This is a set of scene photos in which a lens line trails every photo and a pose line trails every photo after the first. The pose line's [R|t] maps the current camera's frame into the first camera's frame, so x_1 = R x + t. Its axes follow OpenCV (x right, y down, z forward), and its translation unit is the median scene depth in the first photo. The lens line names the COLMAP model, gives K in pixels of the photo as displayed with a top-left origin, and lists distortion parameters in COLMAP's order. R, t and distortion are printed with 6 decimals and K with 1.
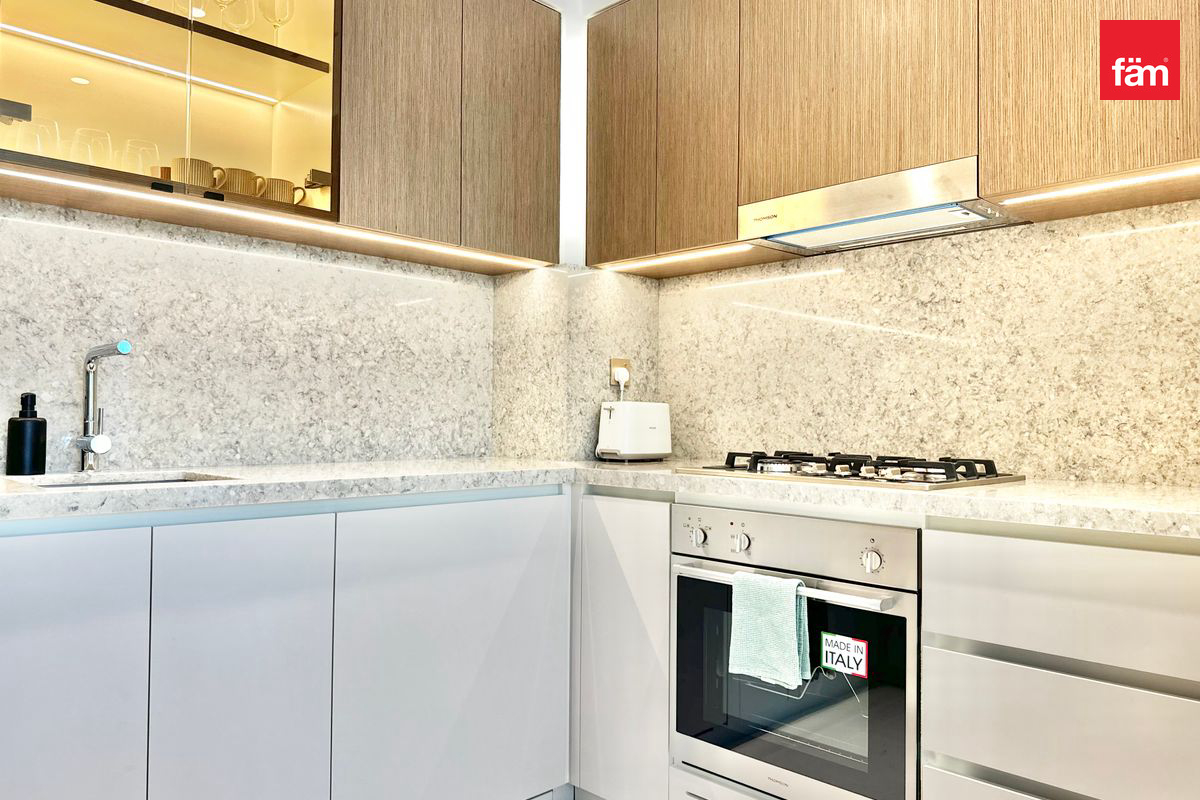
lens RADIAL K [[848.5, 0, 601.1], [0, 848.5, 406.7], [0, 0, 1]] dist [0.158057, -0.234842]
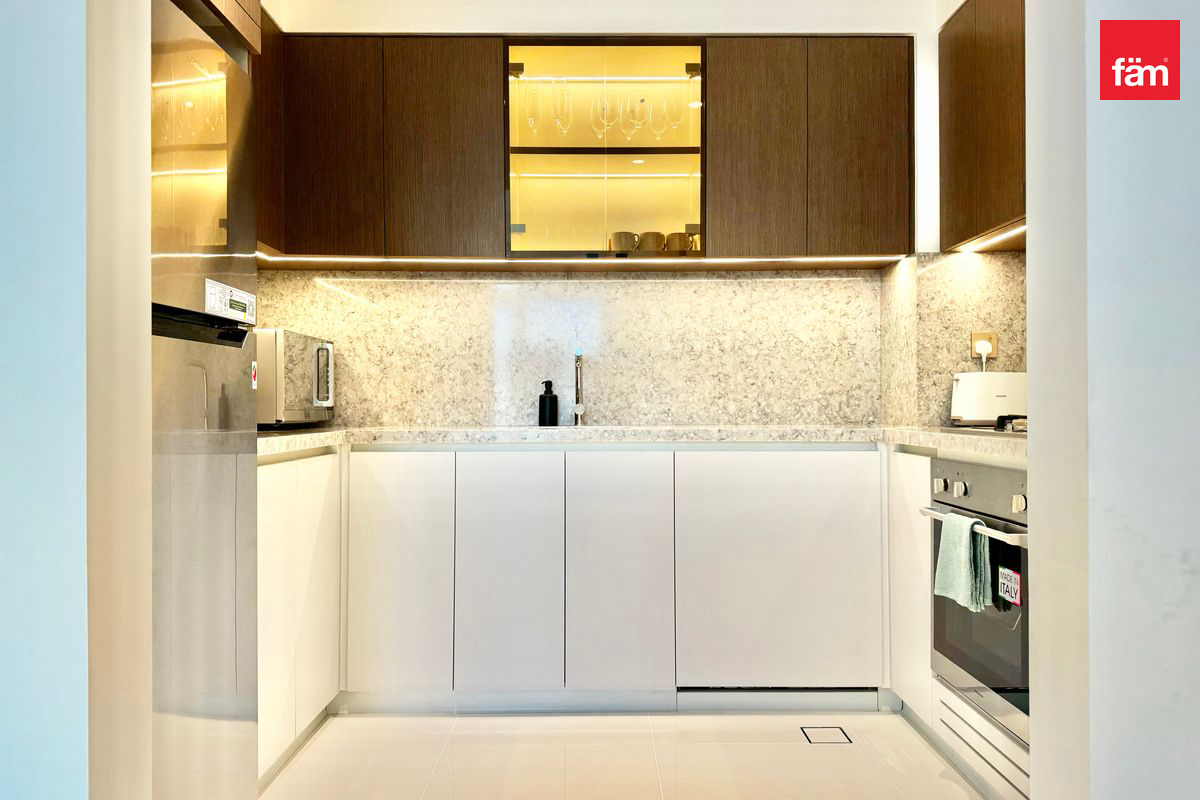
lens RADIAL K [[848.5, 0, 601.1], [0, 848.5, 406.7], [0, 0, 1]] dist [0.158057, -0.234842]
pose [[0.715083, -0.011152, -0.698951, 0.473304], [0.020218, 0.999784, 0.004734, 0.023688], [0.698747, -0.017517, 0.715154, -0.128212]]
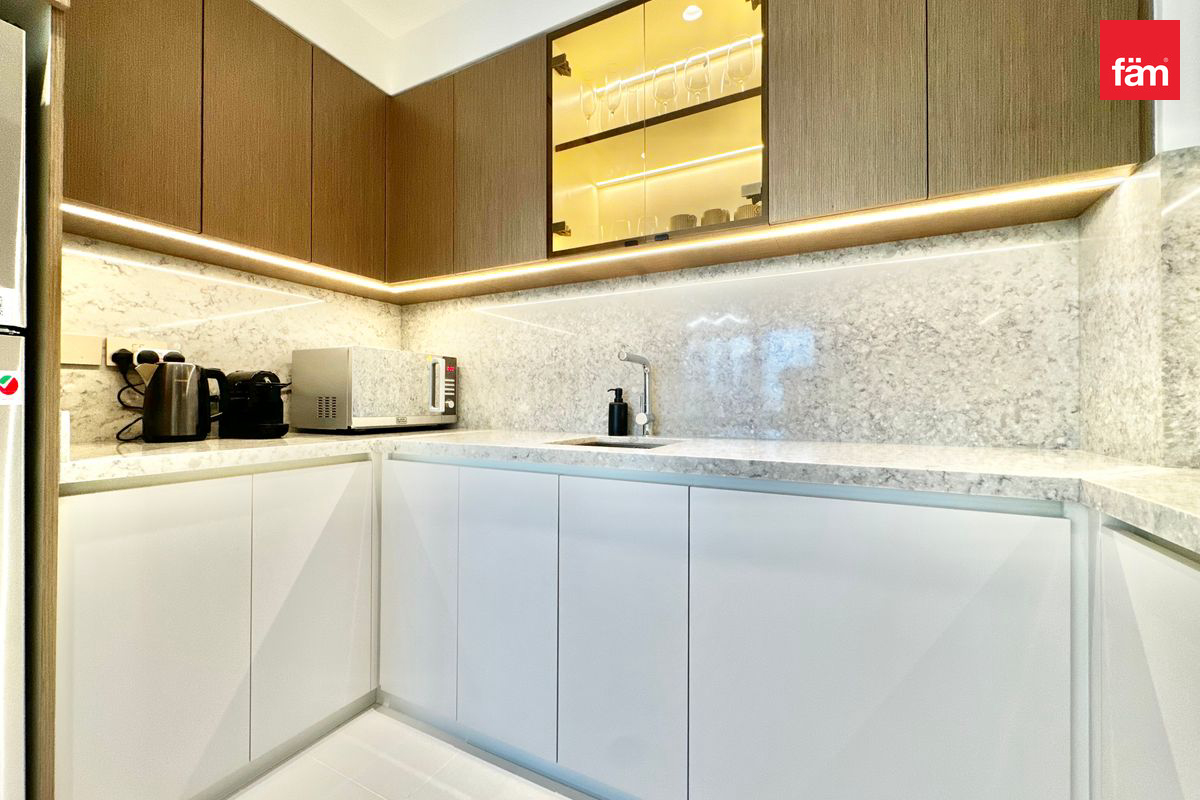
lens RADIAL K [[478.0, 0, 600.0], [0, 478.0, 400.0], [0, 0, 1]] dist [-0.002584, -0.000214]
pose [[0.305188, -0.012548, -0.952209, 0.170588], [0.015339, 0.999848, -0.008260, 0.011263], [0.952169, -0.012085, 0.305334, 0.503186]]
